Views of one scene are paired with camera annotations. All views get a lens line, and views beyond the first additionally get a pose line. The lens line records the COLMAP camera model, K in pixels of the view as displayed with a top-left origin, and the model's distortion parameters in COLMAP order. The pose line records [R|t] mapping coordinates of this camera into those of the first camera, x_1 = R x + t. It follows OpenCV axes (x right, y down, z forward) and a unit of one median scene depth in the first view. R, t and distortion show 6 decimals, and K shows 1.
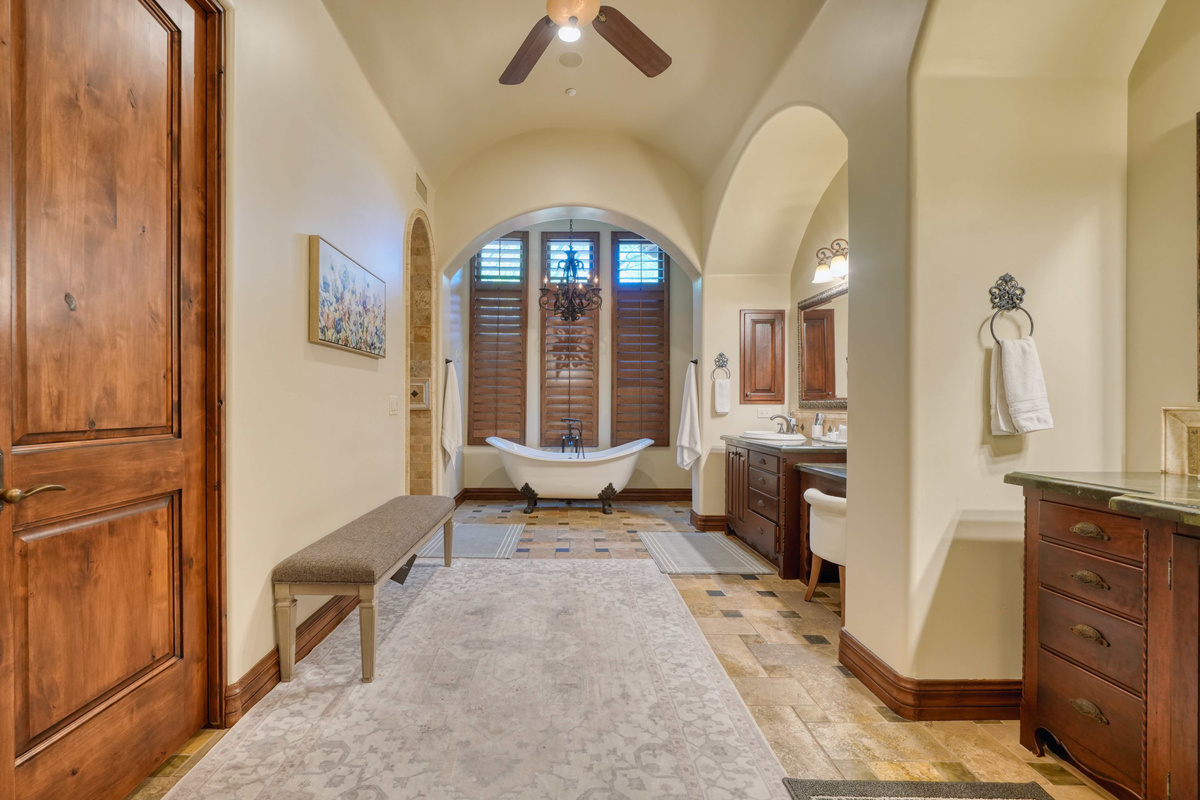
lens RADIAL K [[527.9, 0, 567.3], [0, 527.9, 405.7], [0, 0, 1]] dist [-0.000299, 0.000218]
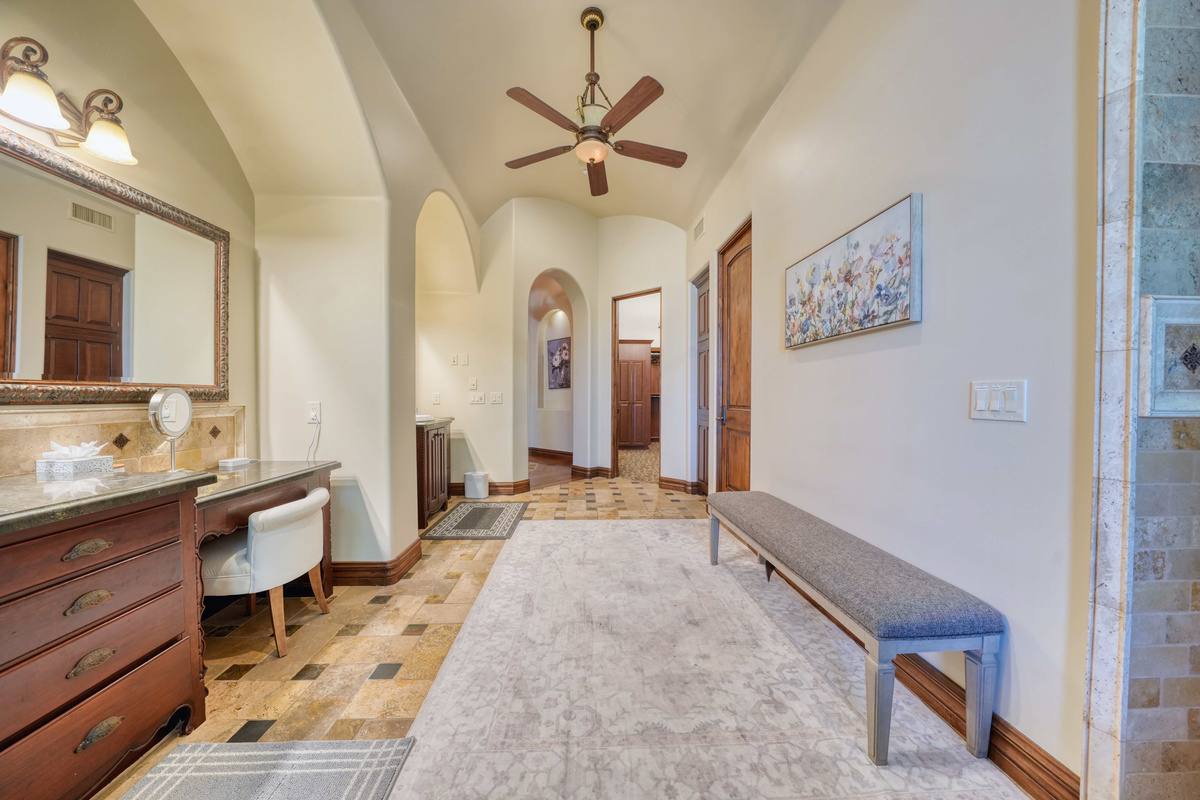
lens RADIAL K [[415.2, 0, 600.0], [0, 415.2, 403.3], [0, 0, 1]] dist [-0.009839, 0.000306]
pose [[-0.998875, -0.002148, -0.047375, 0.027118], [-0.002996, 0.999836, 0.017844, -0.002837], [0.047329, 0.017966, -0.998718, 1.429944]]
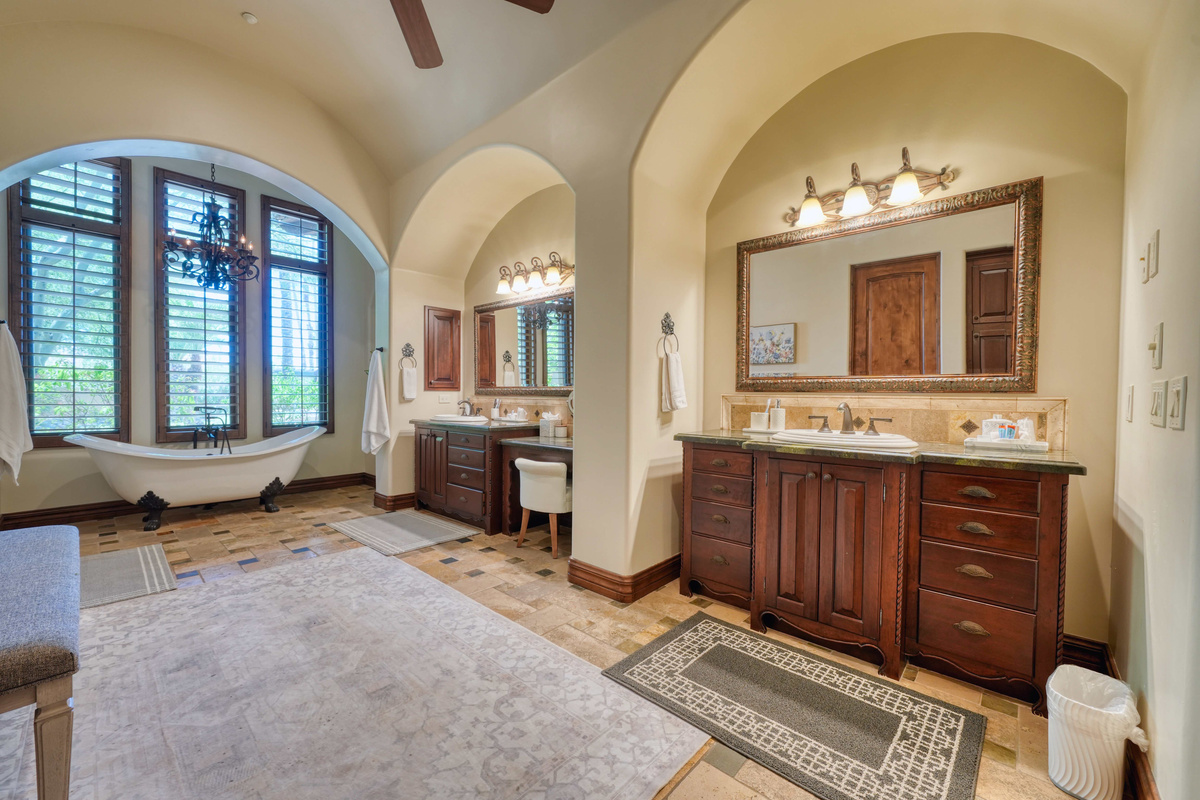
lens RADIAL K [[468.4, 0, 589.9], [0, 468.4, 402.8], [0, 0, 1]] dist [-0.000568, 0.000671]
pose [[0.681183, -0.012671, 0.732003, -0.218910], [-0.004369, 0.999762, 0.021372, -0.000626], [-0.732100, -0.017756, 0.680966, 0.105066]]
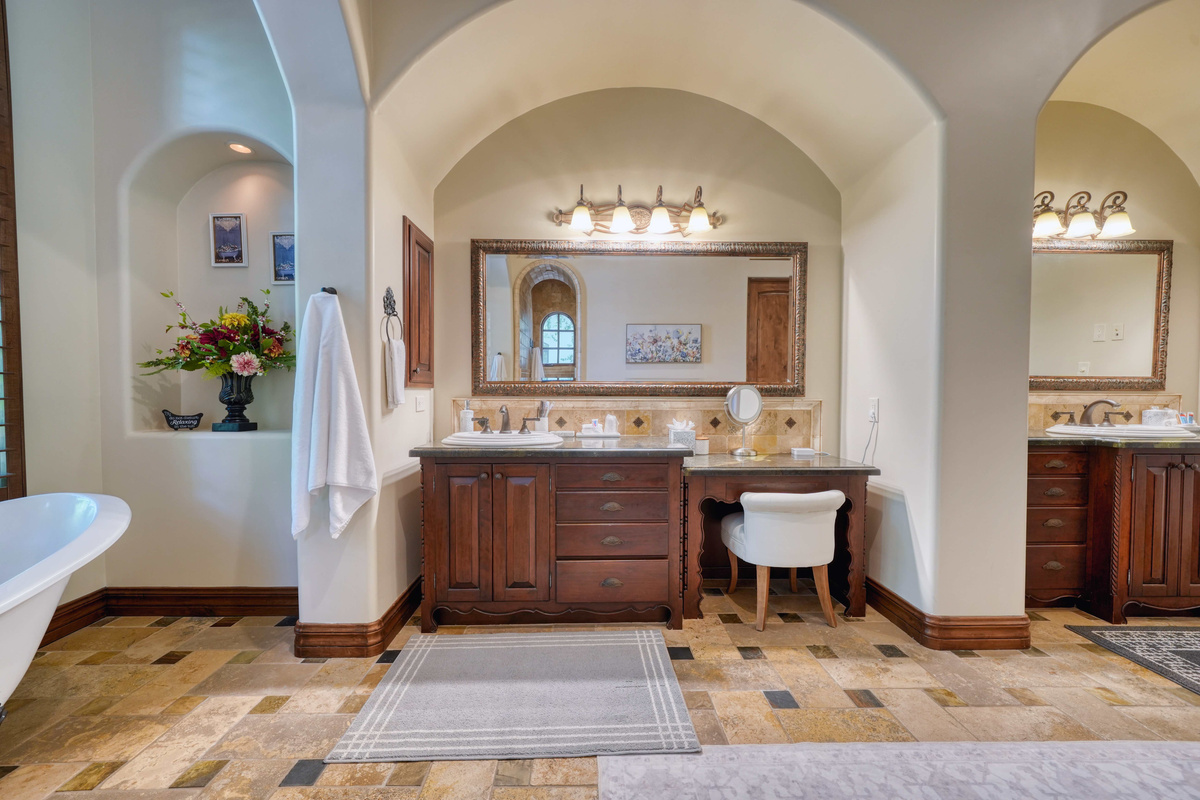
lens RADIAL K [[468.4, 0, 589.9], [0, 468.4, 402.8], [0, 0, 1]] dist [-0.000568, 0.000671]
pose [[-0.022950, -0.022799, 0.999477, -0.228940], [-0.001642, 0.999739, 0.022768, 0.000892], [-0.999735, -0.001119, -0.022982, 1.143383]]
